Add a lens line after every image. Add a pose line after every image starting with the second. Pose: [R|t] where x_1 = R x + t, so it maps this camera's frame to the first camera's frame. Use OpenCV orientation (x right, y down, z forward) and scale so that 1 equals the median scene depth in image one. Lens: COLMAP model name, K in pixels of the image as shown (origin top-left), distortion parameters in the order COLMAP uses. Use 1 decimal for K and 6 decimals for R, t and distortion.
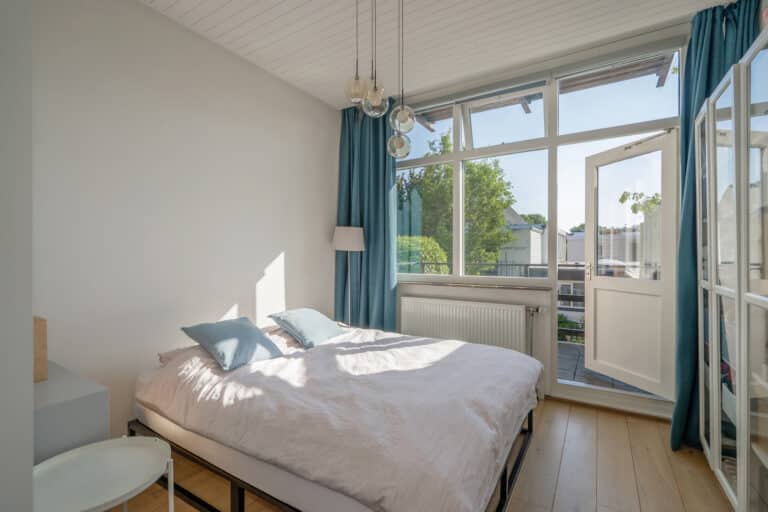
lens RADIAL K [[350.7, 0, 385.0], [0, 350.7, 252.7], [0, 0, 1]] dist [-0.036427, 0.007849]
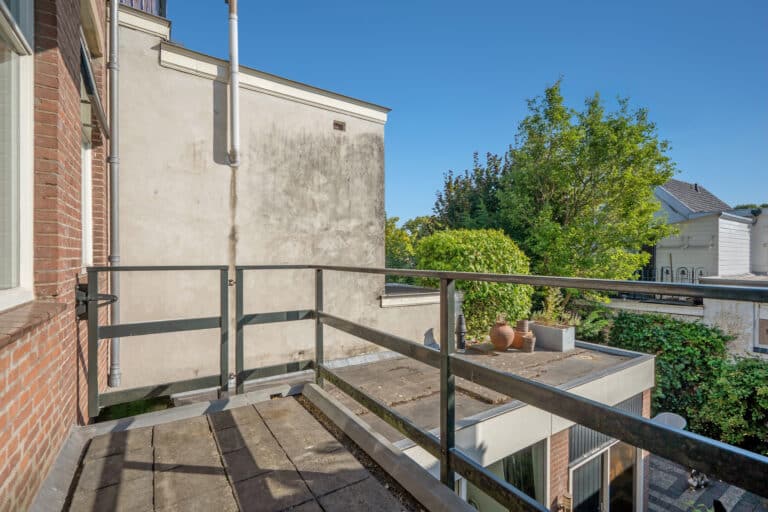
lens RADIAL K [[350.7, 0, 376.5], [0, 350.7, 257.2], [0, 0, 1]] dist [-0.036427, 0.007849]
pose [[0.895850, 0.001278, -0.444355, 0.163238], [-0.000224, 0.999997, 0.002424, 0.005087], [0.444357, -0.002072, 0.895847, 0.215982]]
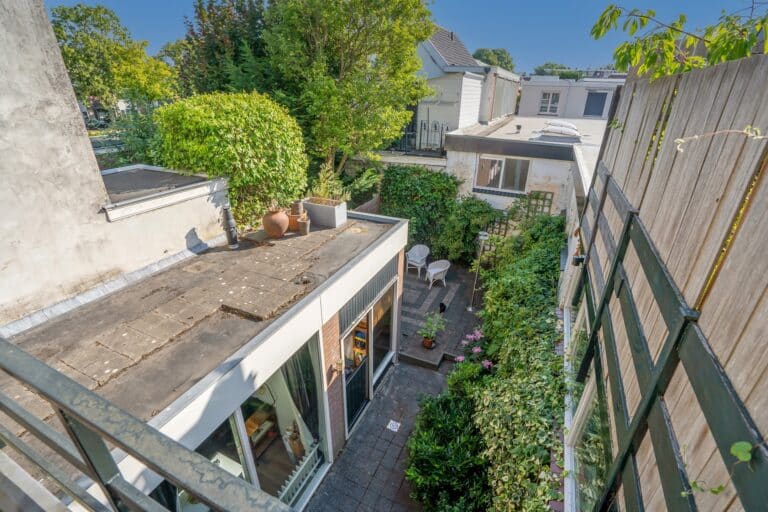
lens RADIAL K [[350.7, 0, 383.4], [0, 350.7, 253.5], [0, 0, 1]] dist [-0.036427, 0.007849]
pose [[0.992749, -0.037055, 0.114356, 0.187504], [-0.014896, 0.906053, 0.422902, -0.039525], [-0.119283, -0.421539, 0.898931, 0.275126]]
